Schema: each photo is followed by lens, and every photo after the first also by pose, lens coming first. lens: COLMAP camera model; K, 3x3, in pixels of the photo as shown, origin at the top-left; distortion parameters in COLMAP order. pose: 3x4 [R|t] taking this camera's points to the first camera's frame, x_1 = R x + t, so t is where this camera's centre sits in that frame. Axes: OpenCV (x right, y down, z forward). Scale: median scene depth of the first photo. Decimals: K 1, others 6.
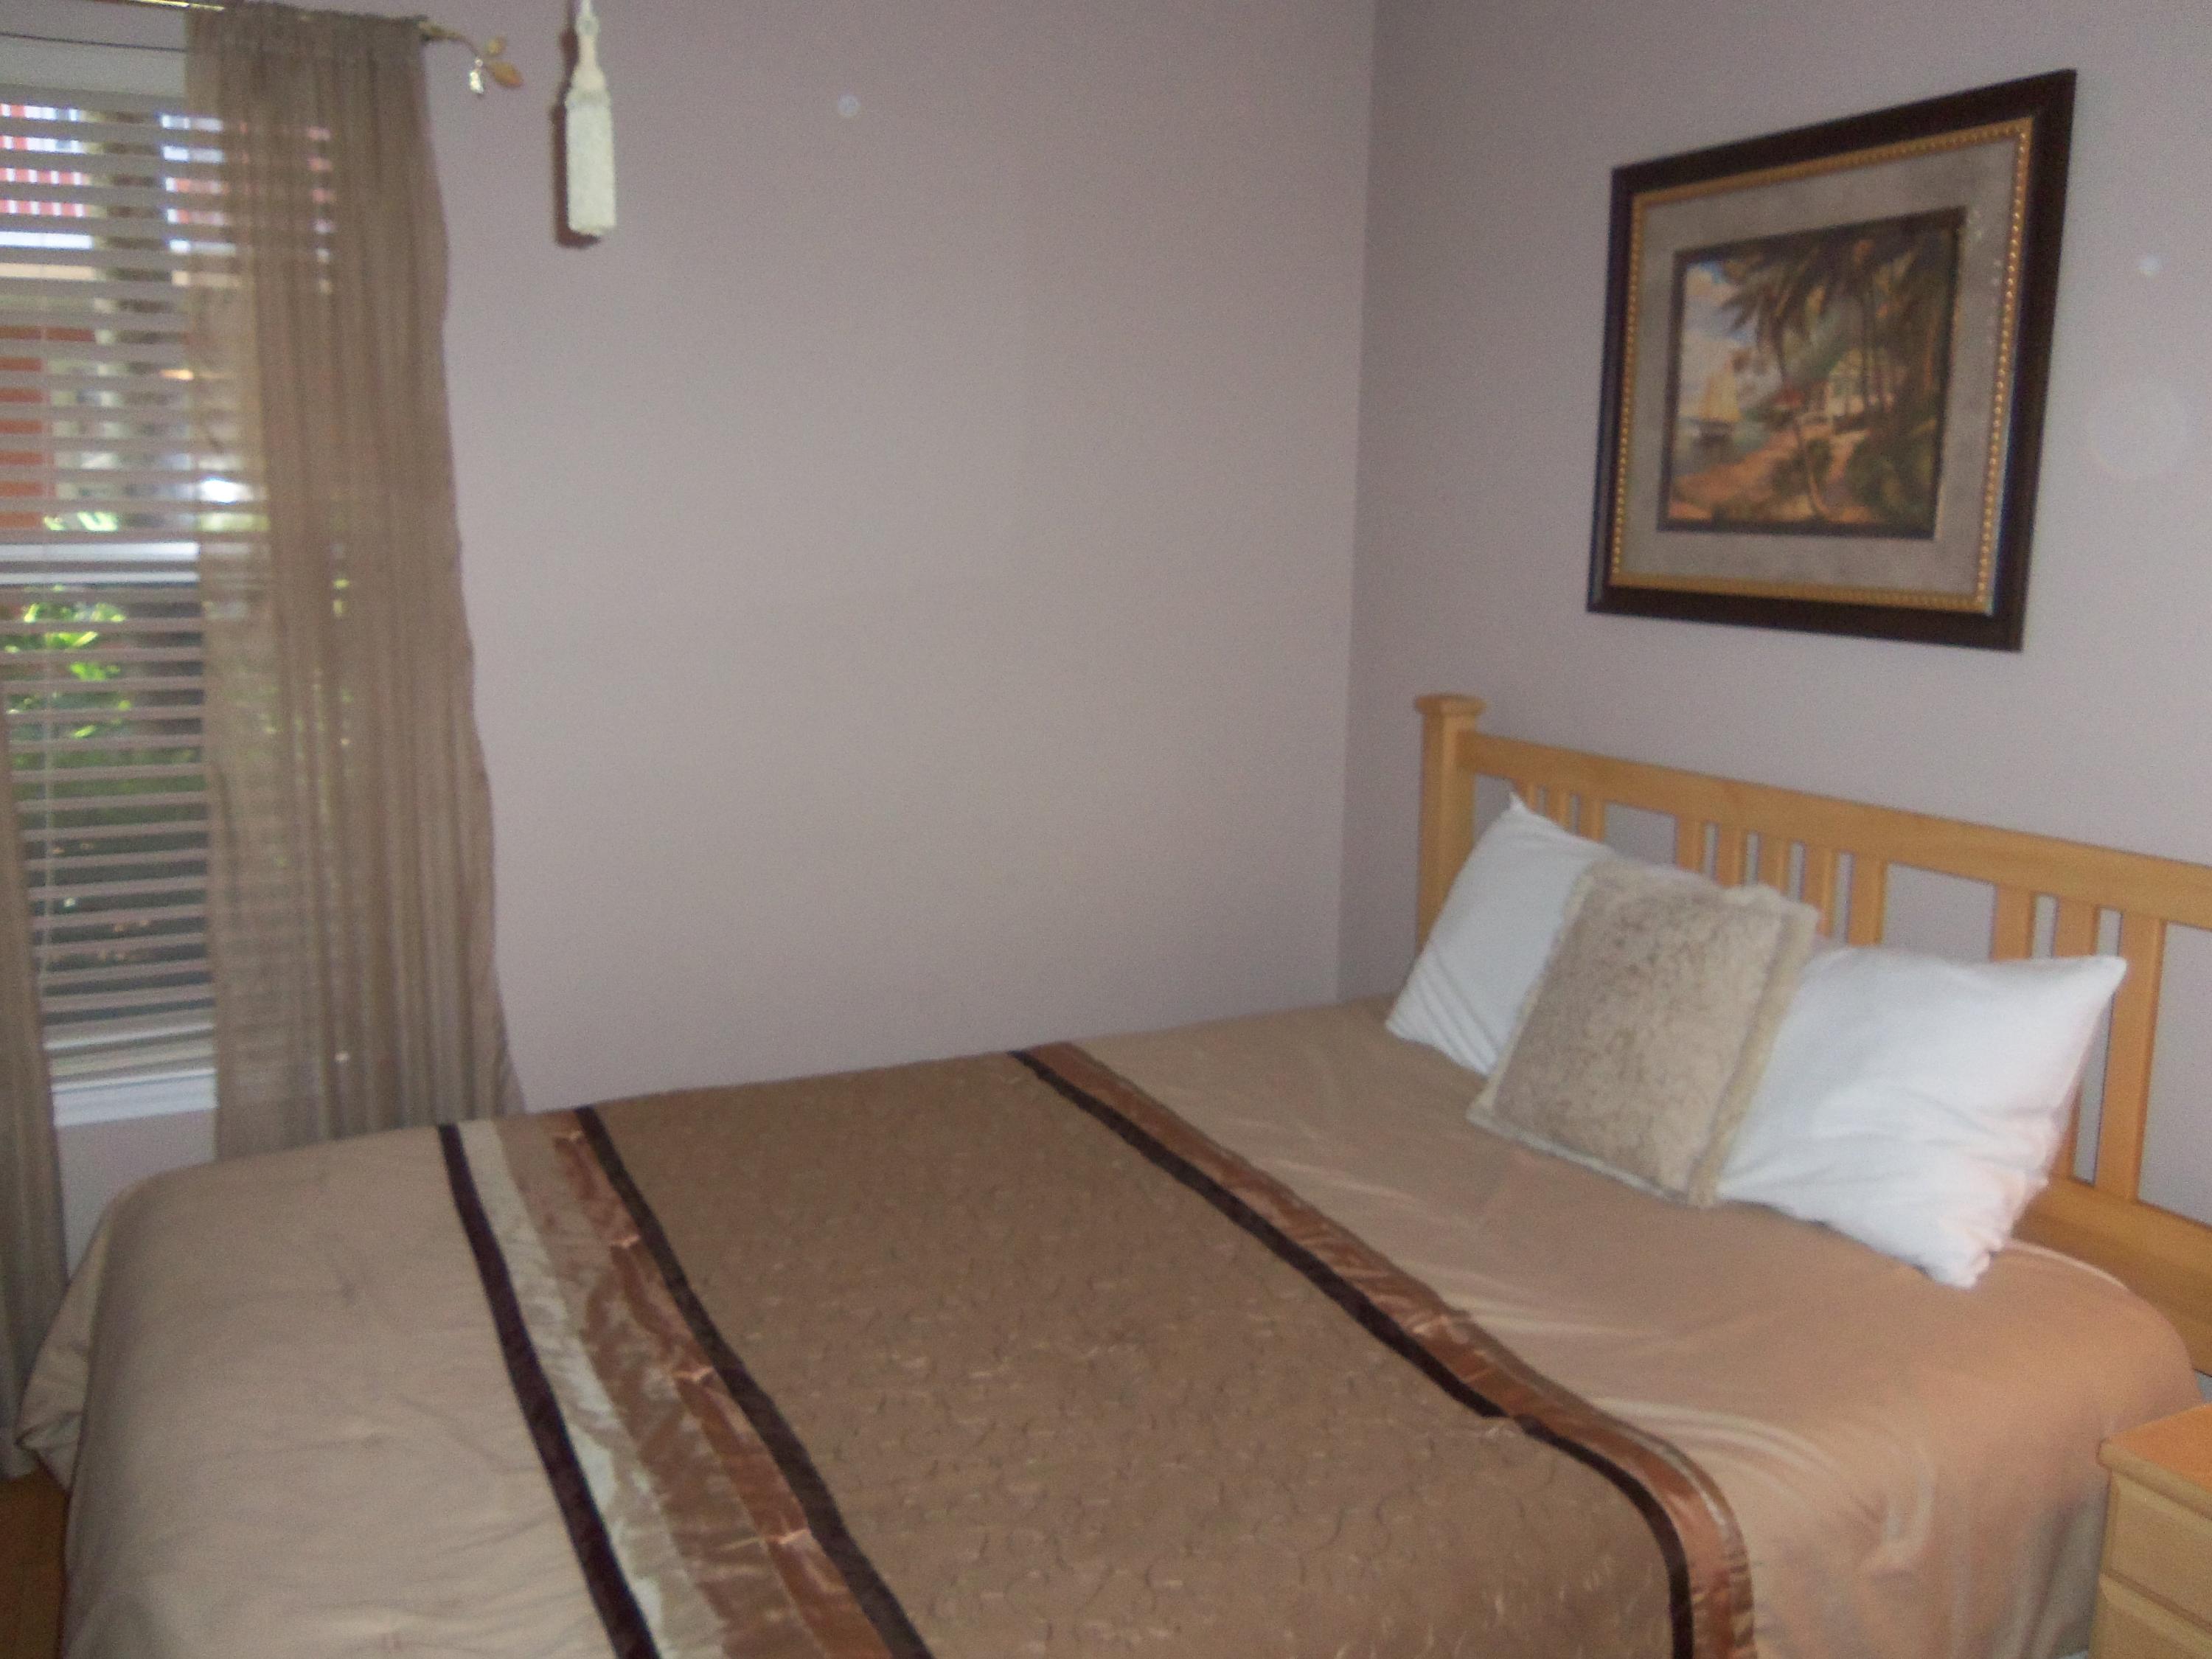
lens RADIAL K [[1880.4, 0, 1097.7], [0, 1880.4, 817.2], [0, 0, 1]] dist [-0.035809, 0.055501]
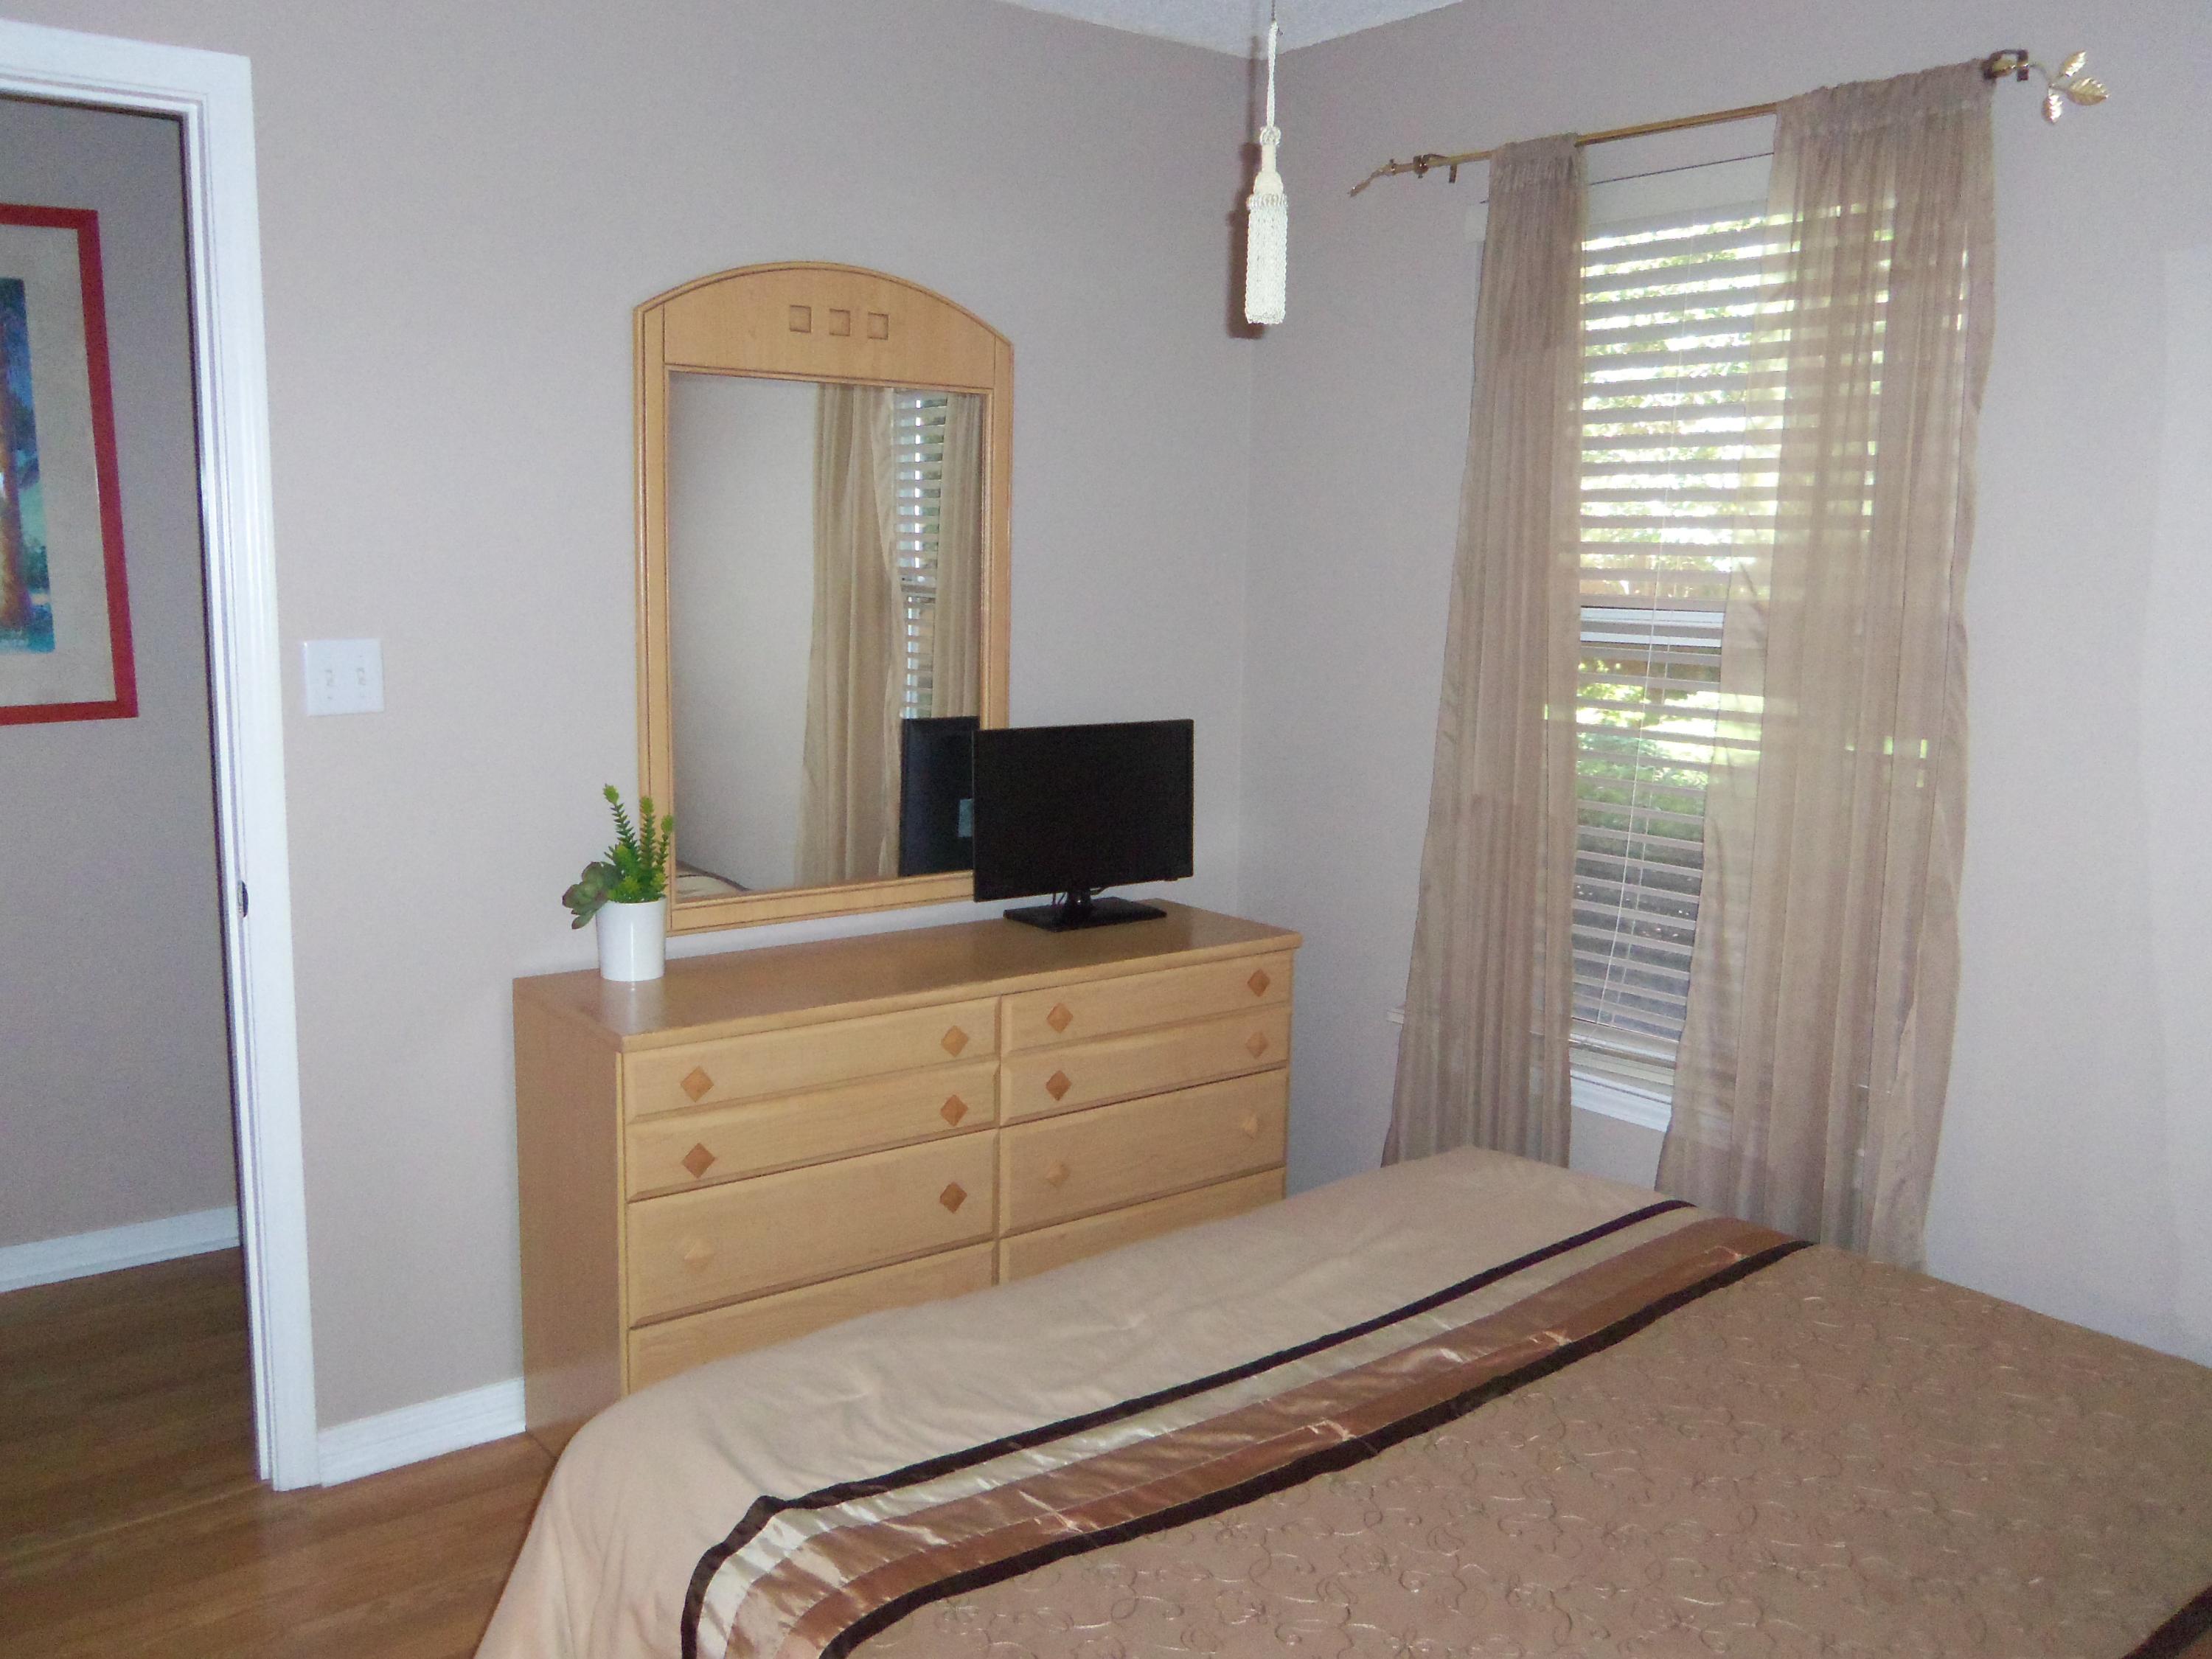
lens RADIAL K [[1880.4, 0, 1097.7], [0, 1880.4, 817.2], [0, 0, 1]] dist [-0.035809, 0.055501]
pose [[0.226299, 0.134156, -0.964775, 0.515288], [-0.178006, 0.979486, 0.094448, -0.073248], [0.957655, 0.150363, 0.245537, 0.435103]]
